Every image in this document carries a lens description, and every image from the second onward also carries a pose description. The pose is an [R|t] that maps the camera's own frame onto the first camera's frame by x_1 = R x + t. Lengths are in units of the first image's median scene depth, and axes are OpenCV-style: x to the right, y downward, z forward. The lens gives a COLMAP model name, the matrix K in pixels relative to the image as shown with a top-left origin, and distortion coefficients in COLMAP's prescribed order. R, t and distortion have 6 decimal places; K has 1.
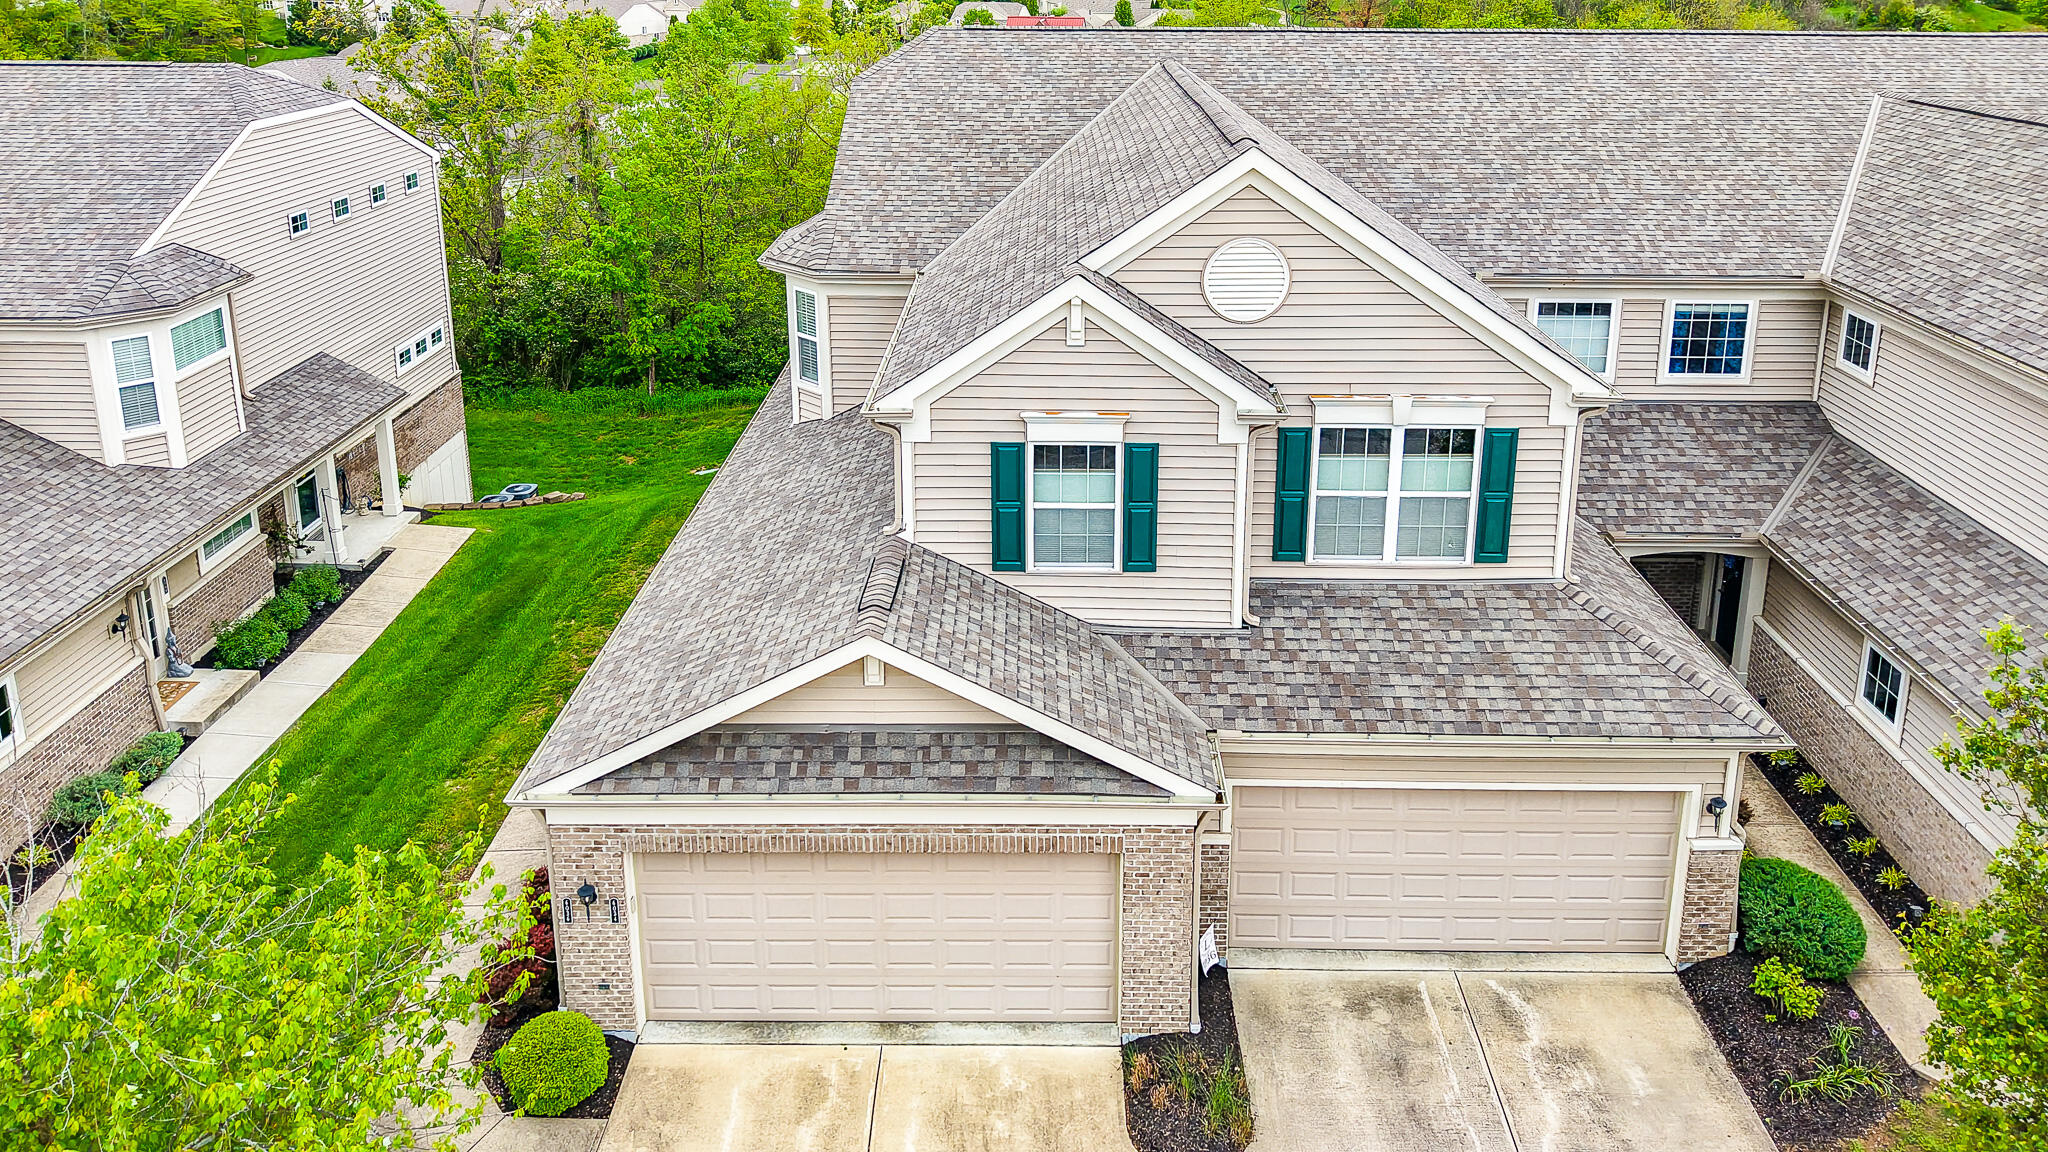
lens RADIAL K [[1329.3, 0, 1024.0], [0, 1329.3, 576.0], [0, 0, 1]] dist [0.146990, 0.000028]
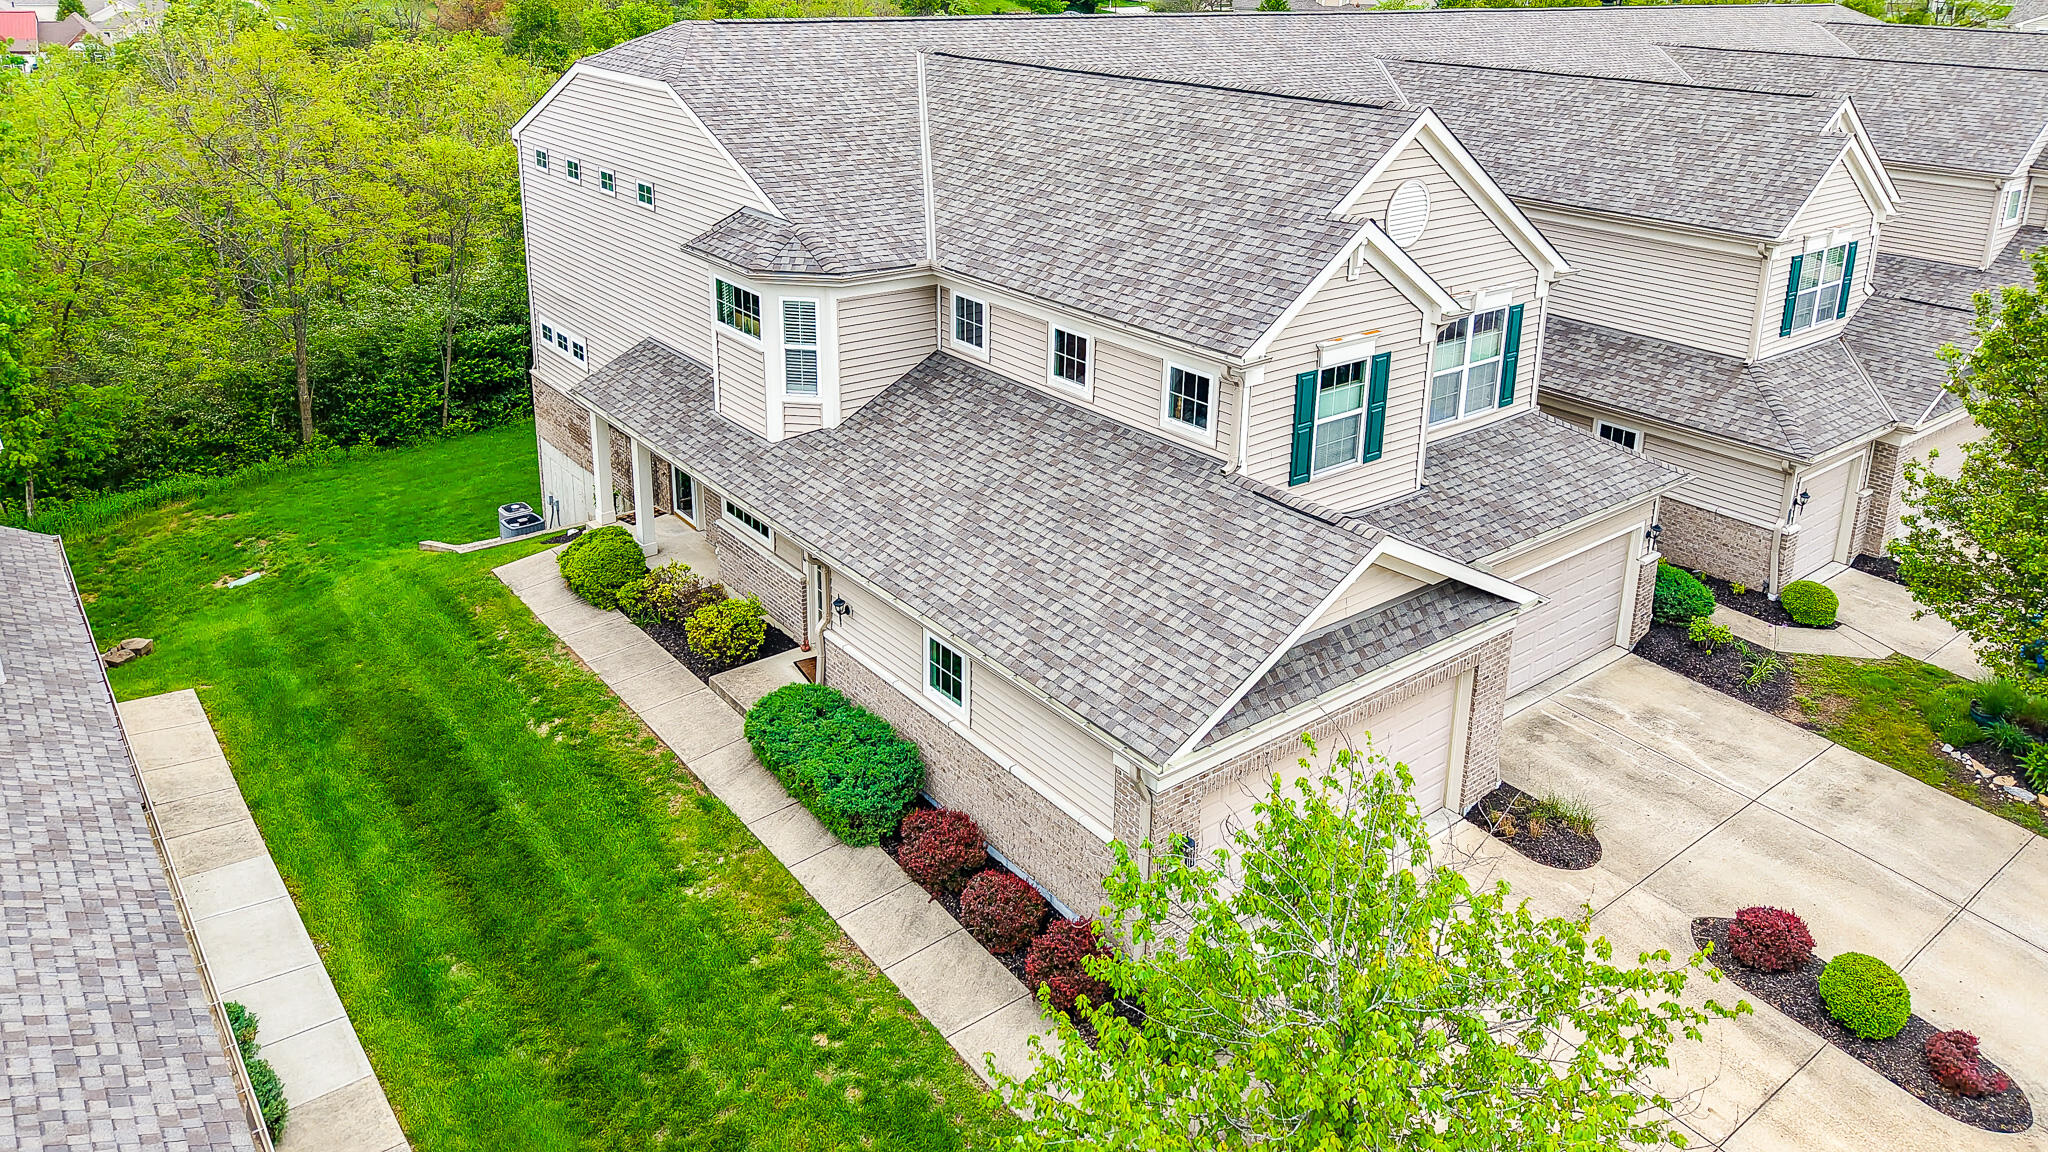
lens RADIAL K [[1329.3, 0, 1024.0], [0, 1329.3, 576.0], [0, 0, 1]] dist [0.146990, 0.000028]
pose [[0.781365, -0.254580, 0.569788, -0.912741], [0.250385, 0.964190, 0.087438, -0.090776], [-0.571644, 0.074345, 0.817127, 0.175982]]
